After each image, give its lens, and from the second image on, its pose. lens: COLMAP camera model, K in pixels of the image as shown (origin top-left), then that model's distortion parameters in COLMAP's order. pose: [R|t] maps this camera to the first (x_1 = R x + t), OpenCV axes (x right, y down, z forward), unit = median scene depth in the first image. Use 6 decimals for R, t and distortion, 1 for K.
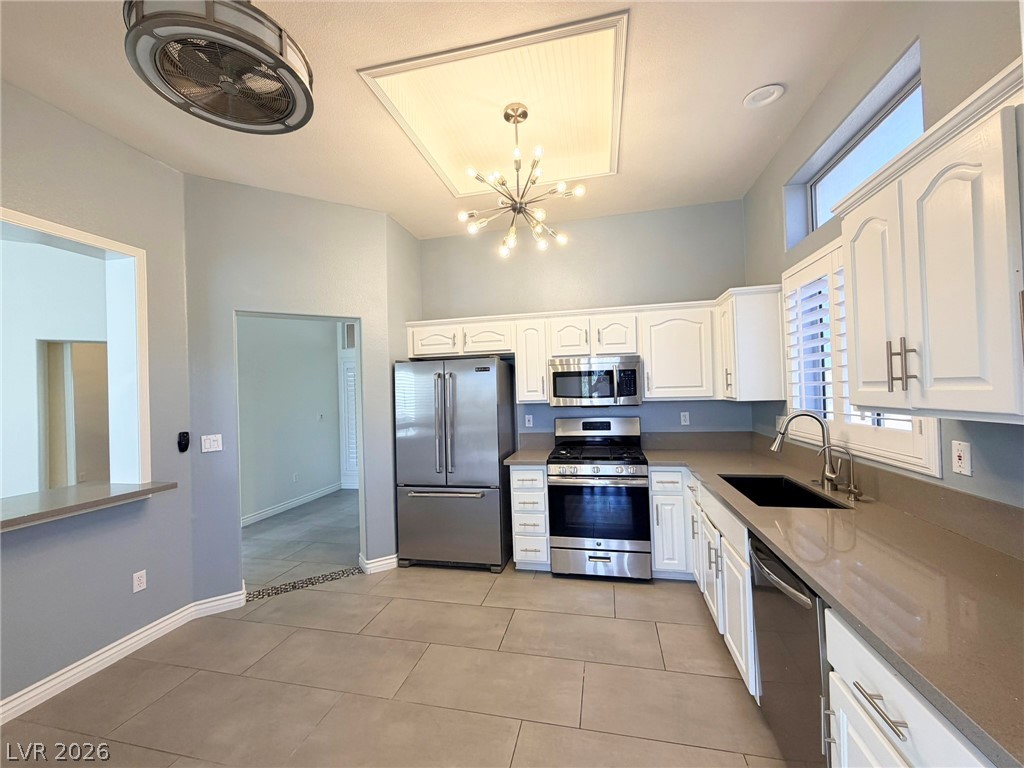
lens RADIAL K [[408.3, 0, 510.2], [0, 408.3, 386.2], [0, 0, 1]] dist [0.001238, 0.000262]
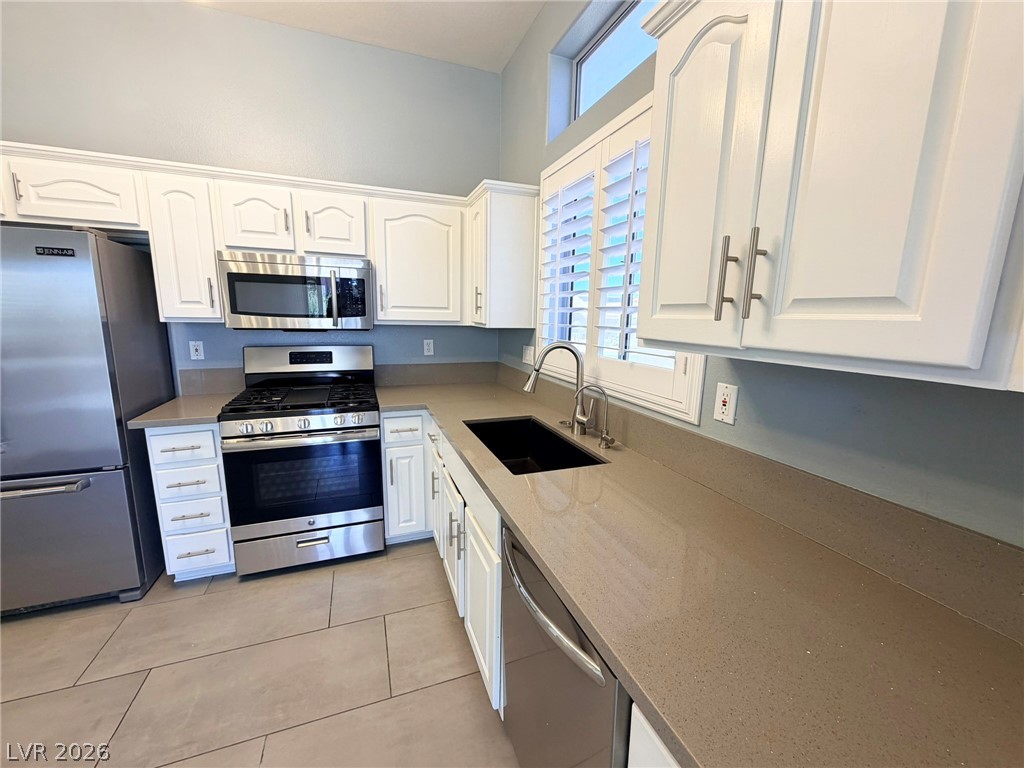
lens RADIAL K [[408.3, 0, 508.5], [0, 408.3, 384.1], [0, 0, 1]] dist [0.001238, 0.000262]
pose [[0.835642, -0.049608, 0.547030, 0.136747], [-0.050083, 0.984883, 0.165822, 0.009767], [-0.546987, -0.165965, 0.820525, 0.282526]]
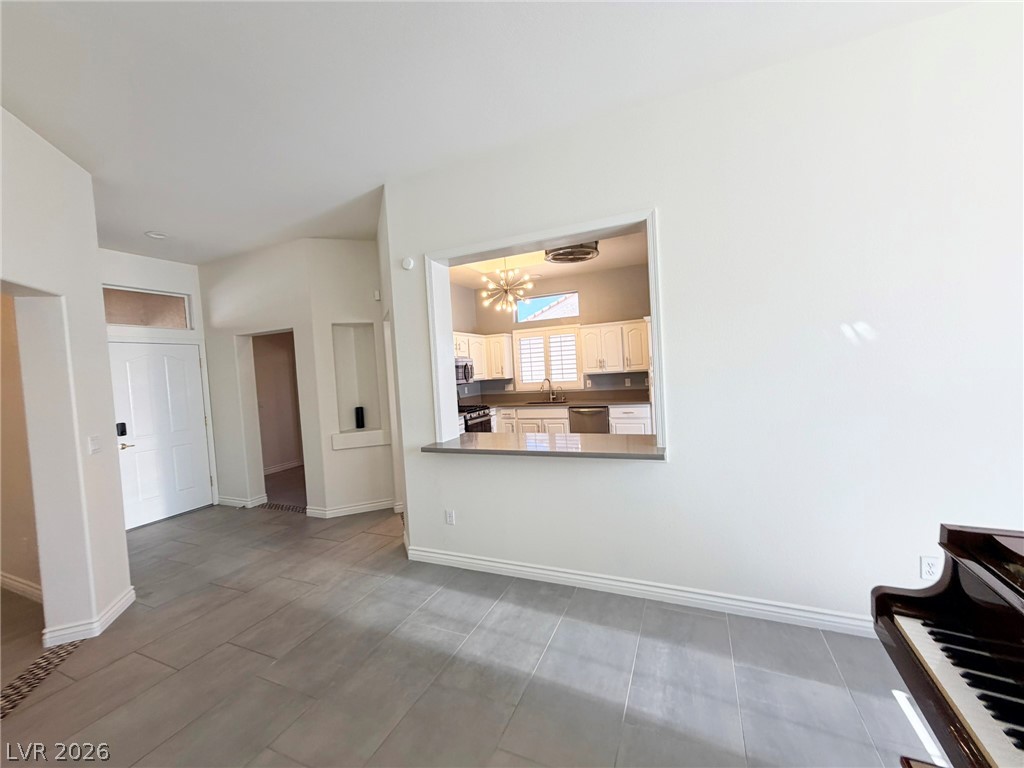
lens RADIAL K [[408.3, 0, 508.7], [0, 408.3, 385.6], [0, 0, 1]] dist [0.001238, 0.000262]
pose [[0.200865, -0.022816, 0.979353, -1.909778], [0.039824, 0.999092, 0.015108, 0.043704], [-0.978809, 0.035967, 0.201591, 0.482556]]
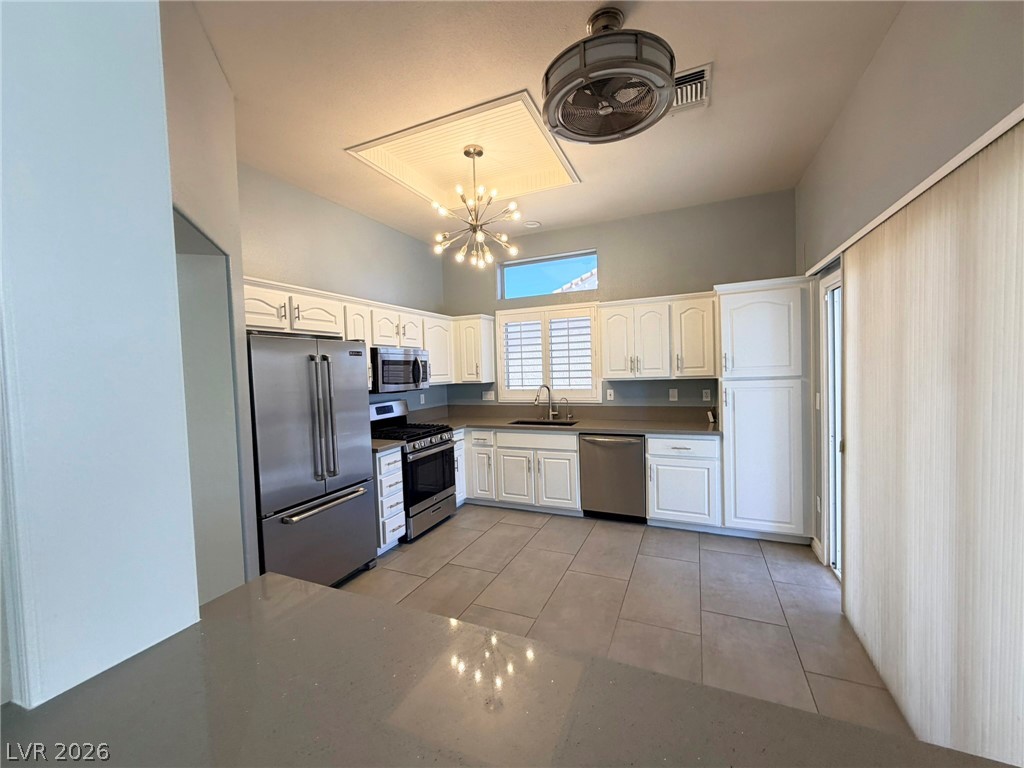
lens RADIAL K [[408.3, 0, 510.7], [0, 408.3, 385.3], [0, 0, 1]] dist [0.001238, 0.000262]
pose [[0.200289, -0.017443, 0.979582, -1.040799], [0.012559, 0.999805, 0.015235, 0.023098], [-0.979656, 0.009252, 0.200469, 0.564034]]
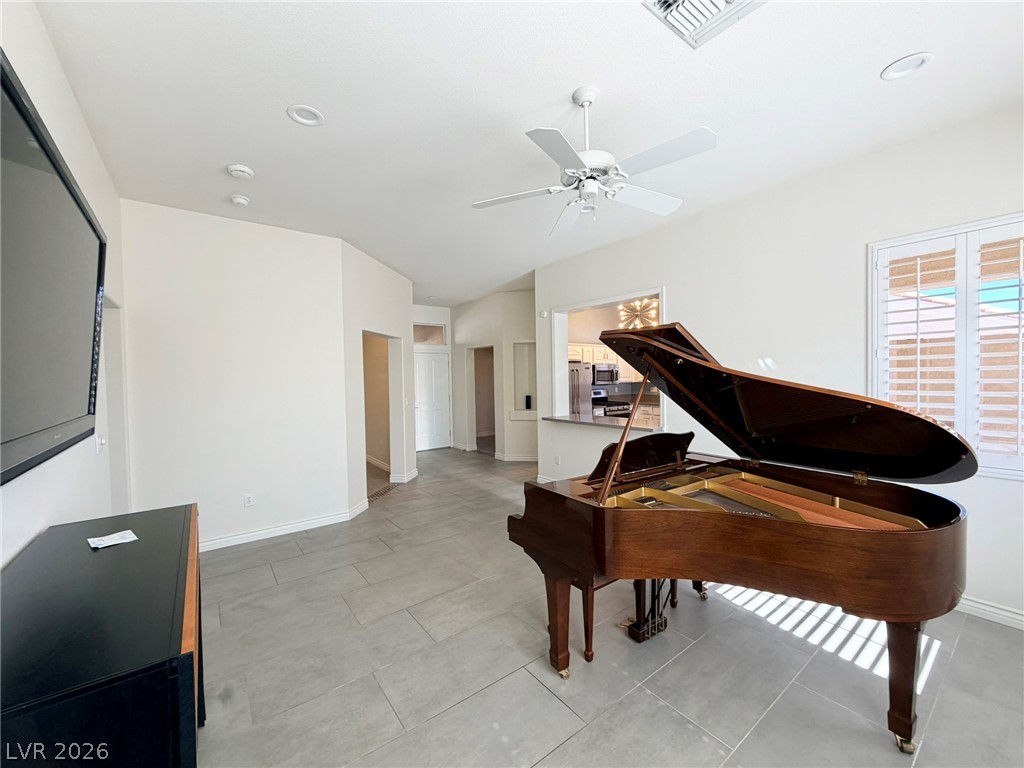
lens RADIAL K [[408.3, 0, 506.5], [0, 408.3, 384.2], [0, 0, 1]] dist [0.001238, 0.000262]
pose [[0.654302, 0.002228, 0.756230, -2.478842], [-0.010726, 0.999922, 0.006334, 0.045194], [-0.756158, -0.012256, 0.654275, -0.197321]]
